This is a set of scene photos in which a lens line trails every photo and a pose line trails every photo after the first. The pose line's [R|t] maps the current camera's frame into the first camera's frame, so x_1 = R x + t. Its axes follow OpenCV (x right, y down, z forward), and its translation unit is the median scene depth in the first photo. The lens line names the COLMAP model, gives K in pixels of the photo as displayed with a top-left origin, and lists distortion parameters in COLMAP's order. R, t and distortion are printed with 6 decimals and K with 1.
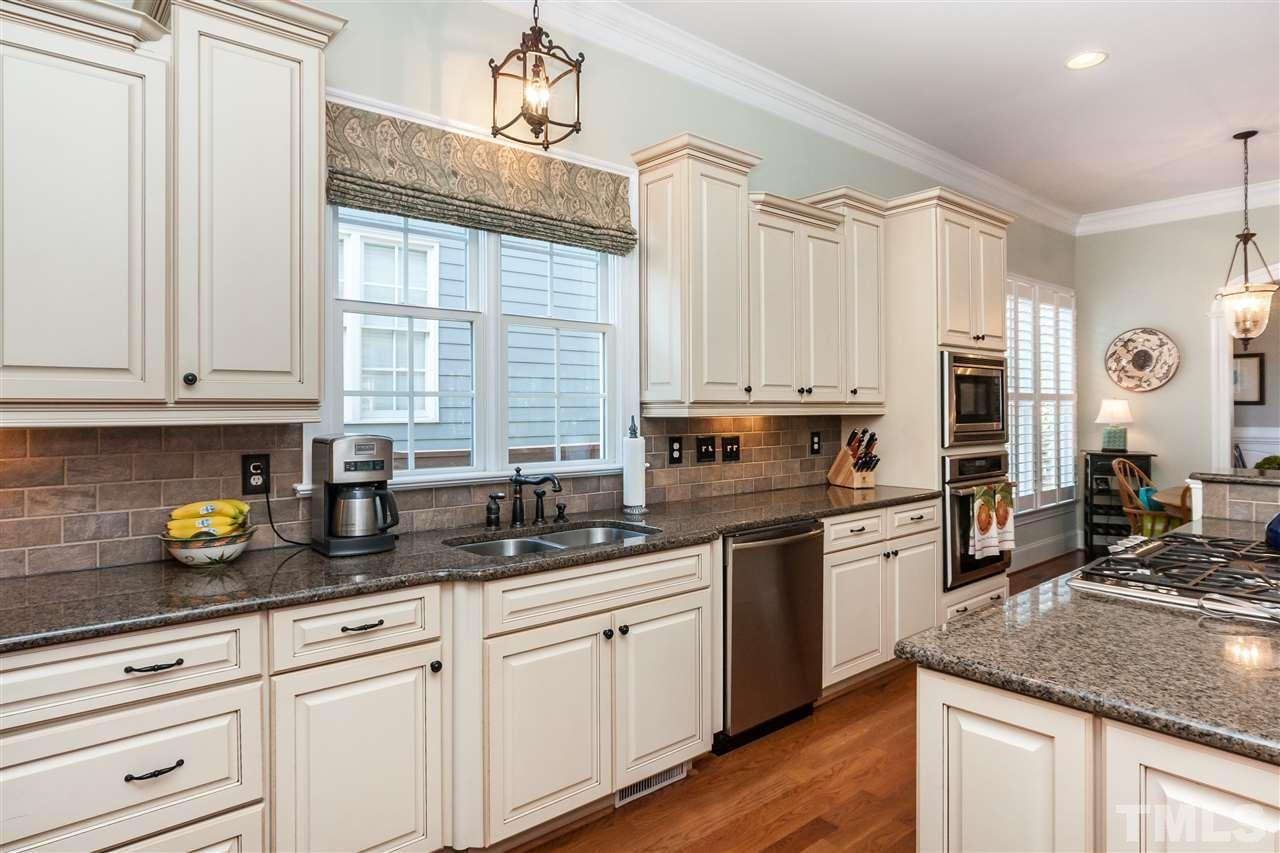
lens RADIAL K [[793.7, 0, 618.3], [0, 793.7, 408.4], [0, 0, 1]] dist [0.004135, 0.002248]
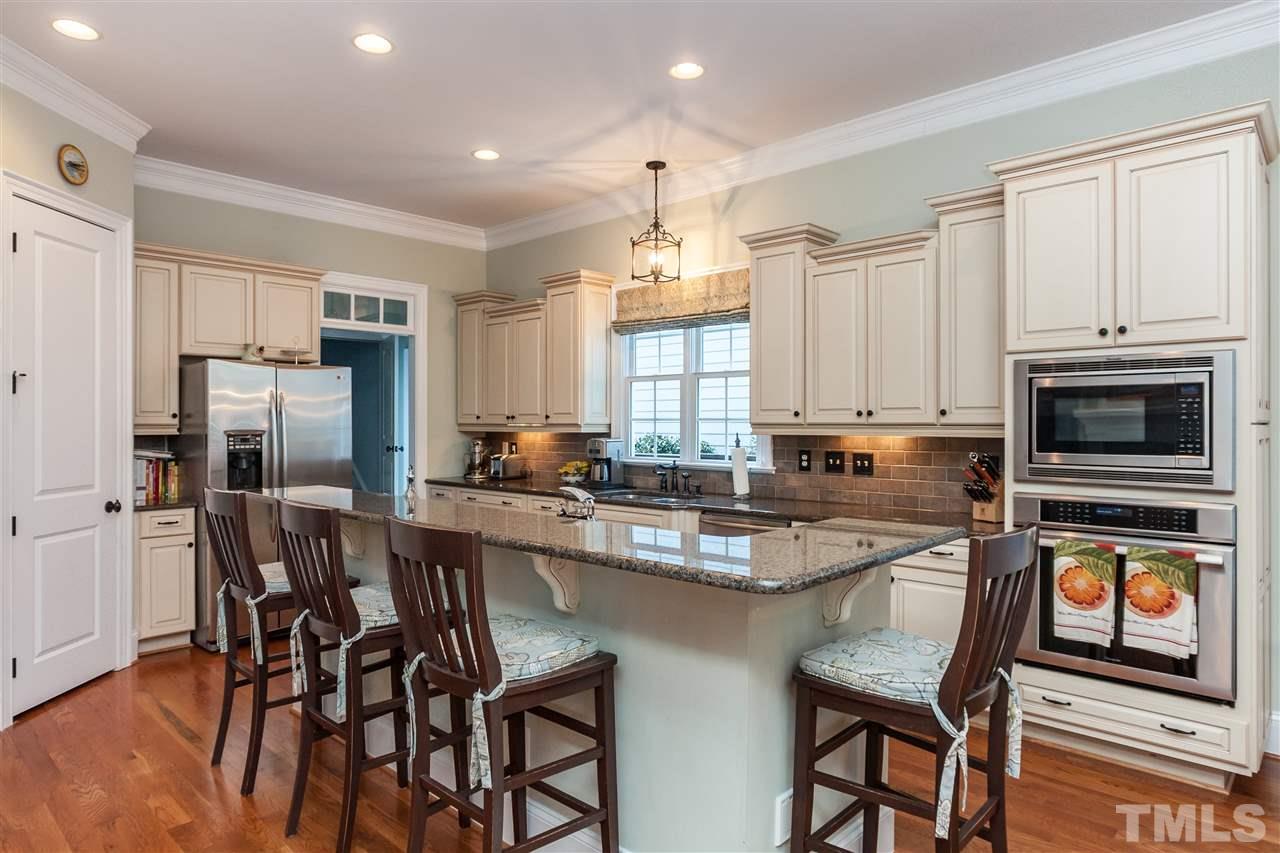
lens RADIAL K [[729.1, 0, 638.4], [0, 729.1, 434.4], [0, 0, 1]] dist [-0.025376, 0.001027]
pose [[0.078132, 0.021196, -0.996718, 0.998859], [0.003701, 0.999761, 0.021551, -0.013361], [0.996936, -0.005373, 0.078035, 0.518624]]
